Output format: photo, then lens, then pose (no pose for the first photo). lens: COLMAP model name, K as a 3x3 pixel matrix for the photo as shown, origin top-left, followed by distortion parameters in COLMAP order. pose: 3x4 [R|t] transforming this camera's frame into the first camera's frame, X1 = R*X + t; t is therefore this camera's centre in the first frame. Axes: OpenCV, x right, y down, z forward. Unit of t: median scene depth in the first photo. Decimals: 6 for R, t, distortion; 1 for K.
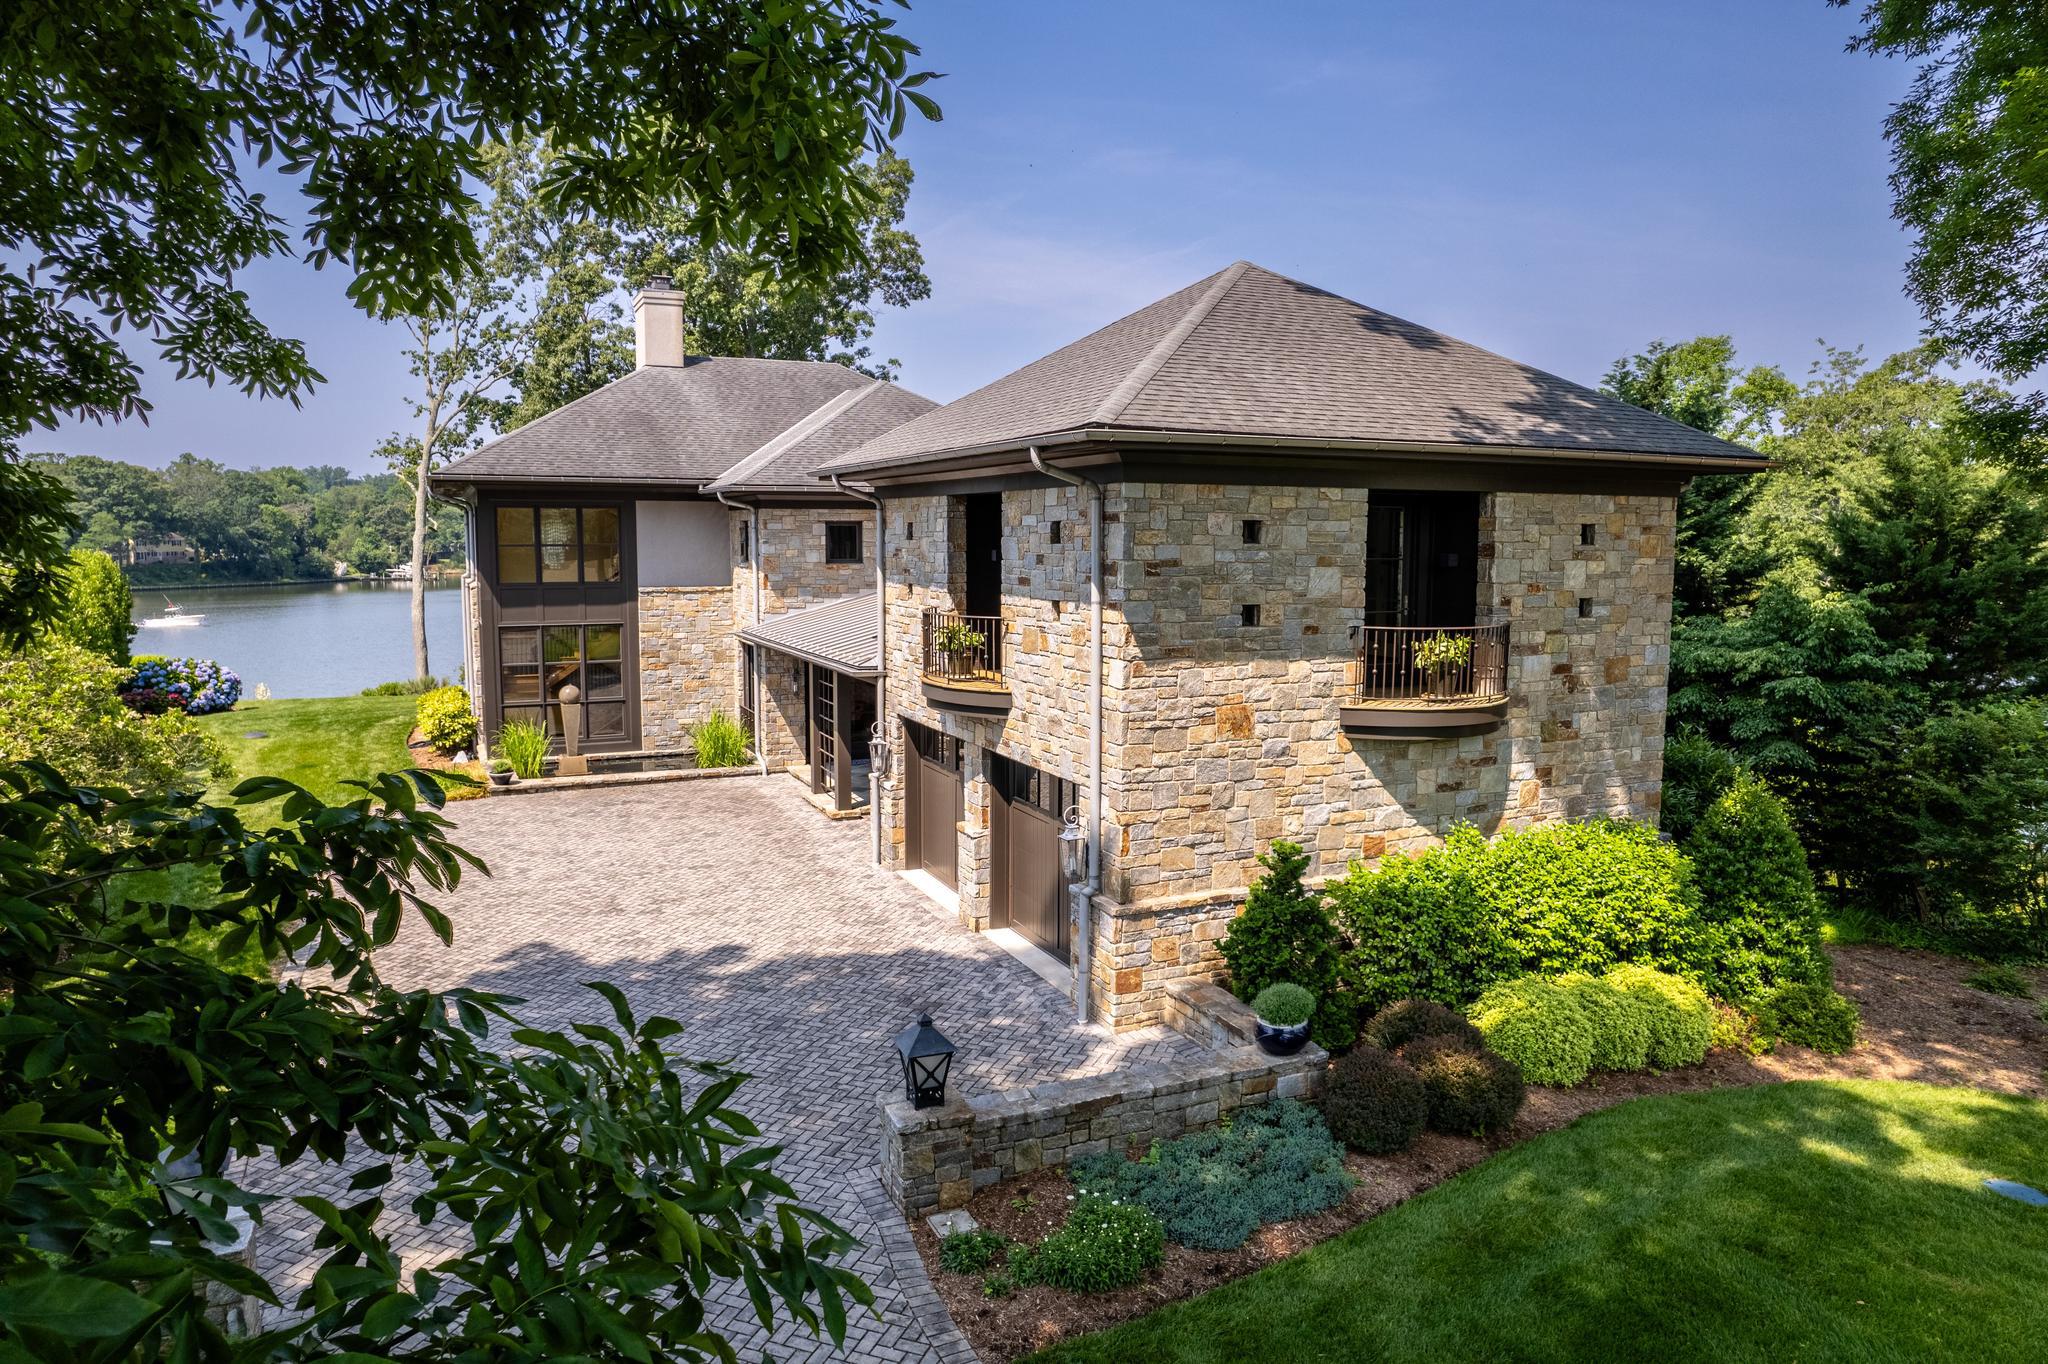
lens RADIAL K [[1311.9, 0, 1023.6], [0, 1311.9, 684.0], [0, 0, 1]] dist [-0.061116, 0.050105]
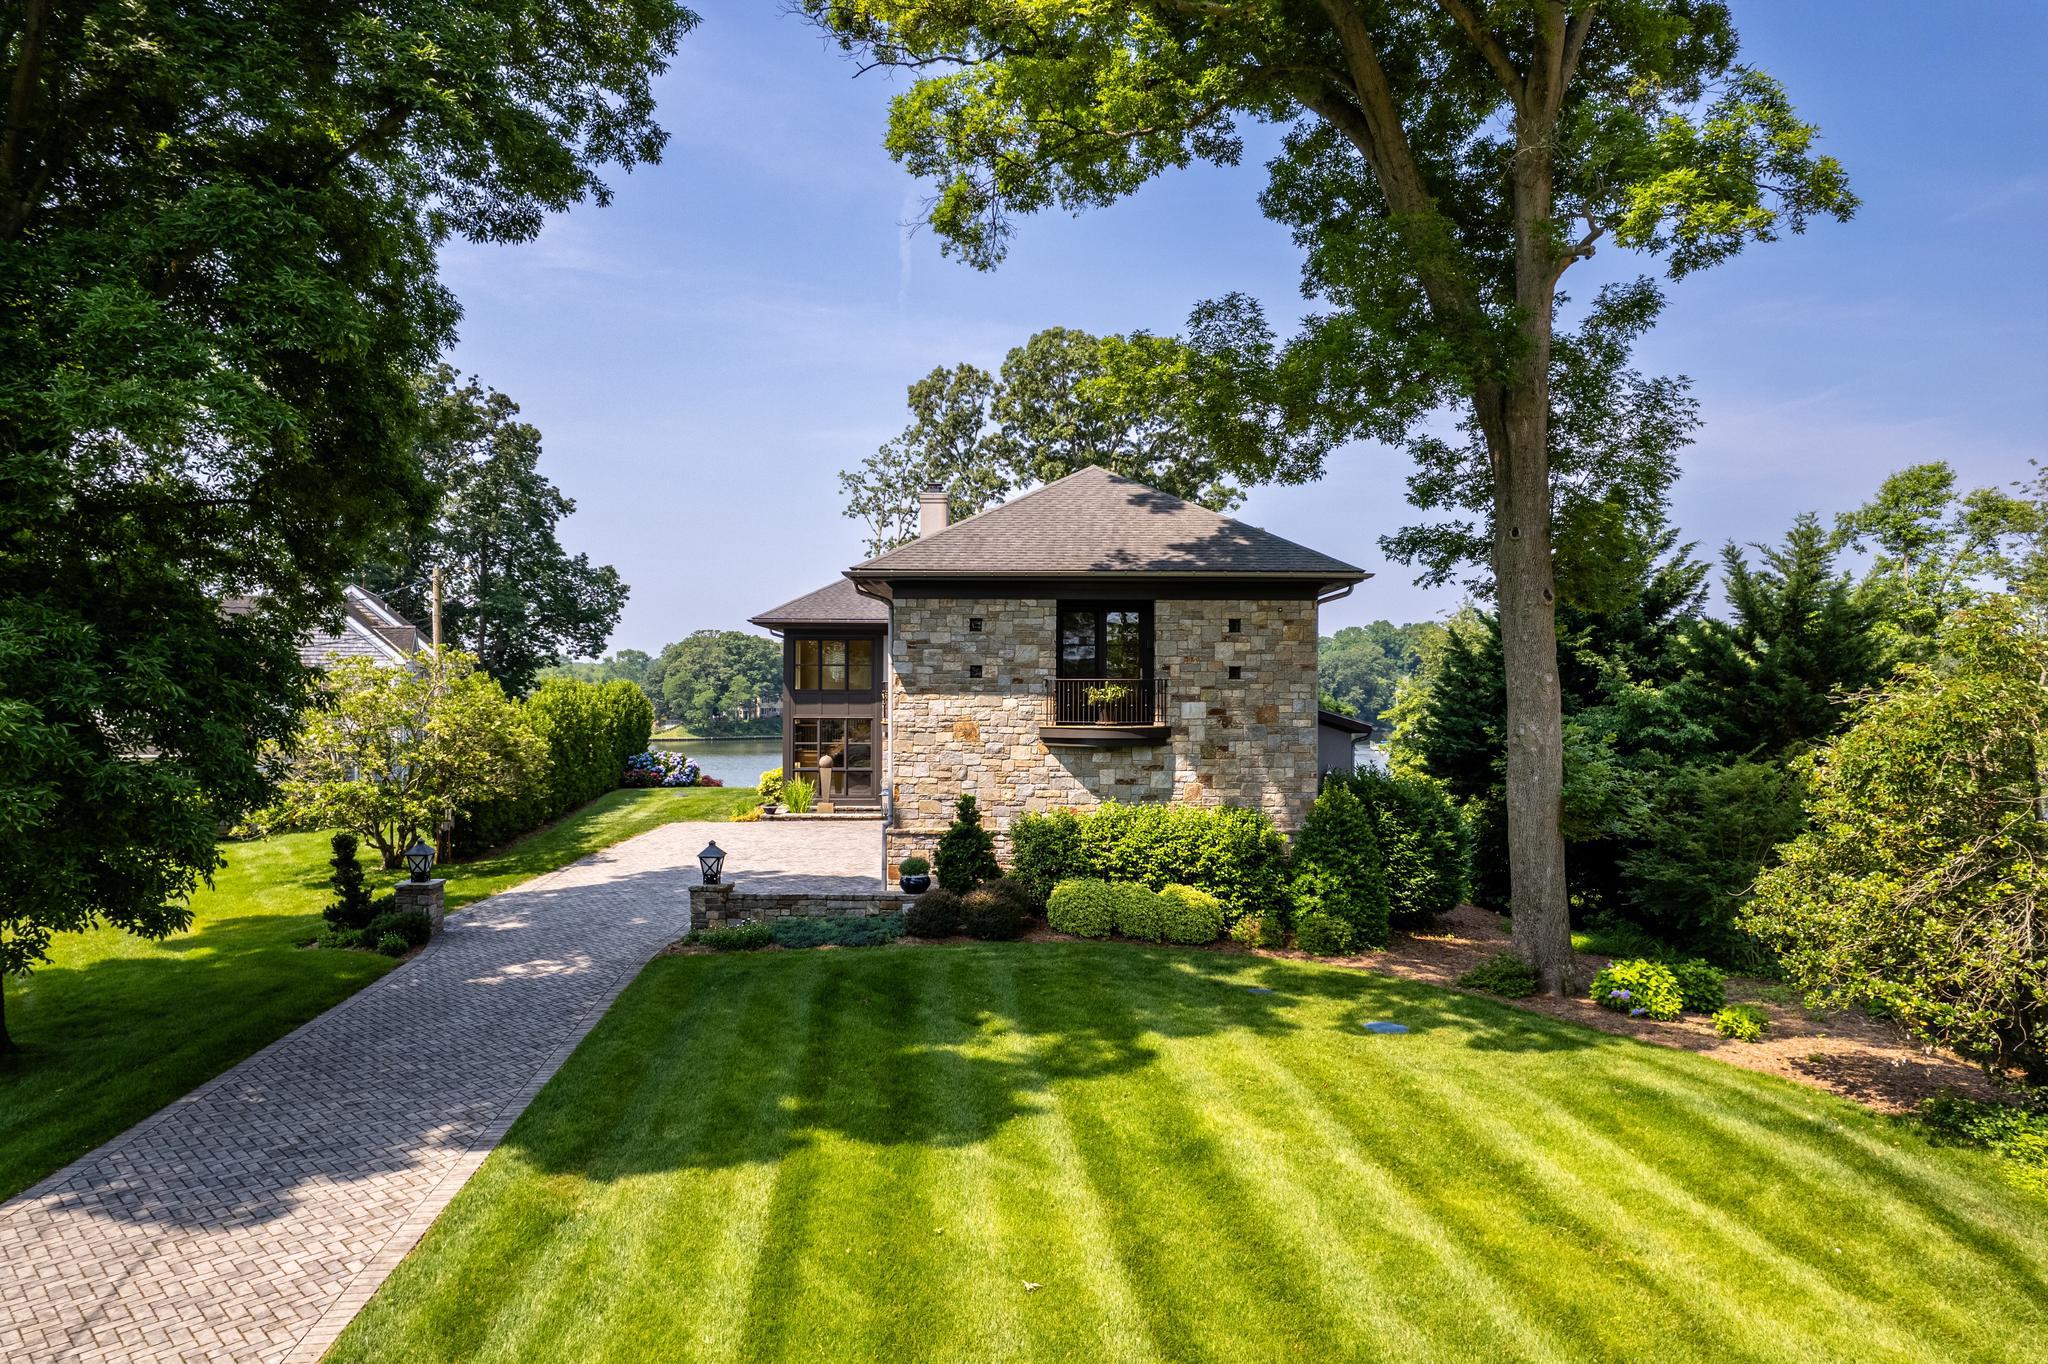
lens RADIAL K [[1311.9, 0, 1019.9], [0, 1311.9, 672.1], [0, 0, 1]] dist [-0.061116, 0.050105]
pose [[0.911921, -0.009077, -0.410266, 0.875469], [-0.046405, 0.991061, -0.125075, 0.154011], [0.407734, 0.133097, 0.903348, -0.534953]]
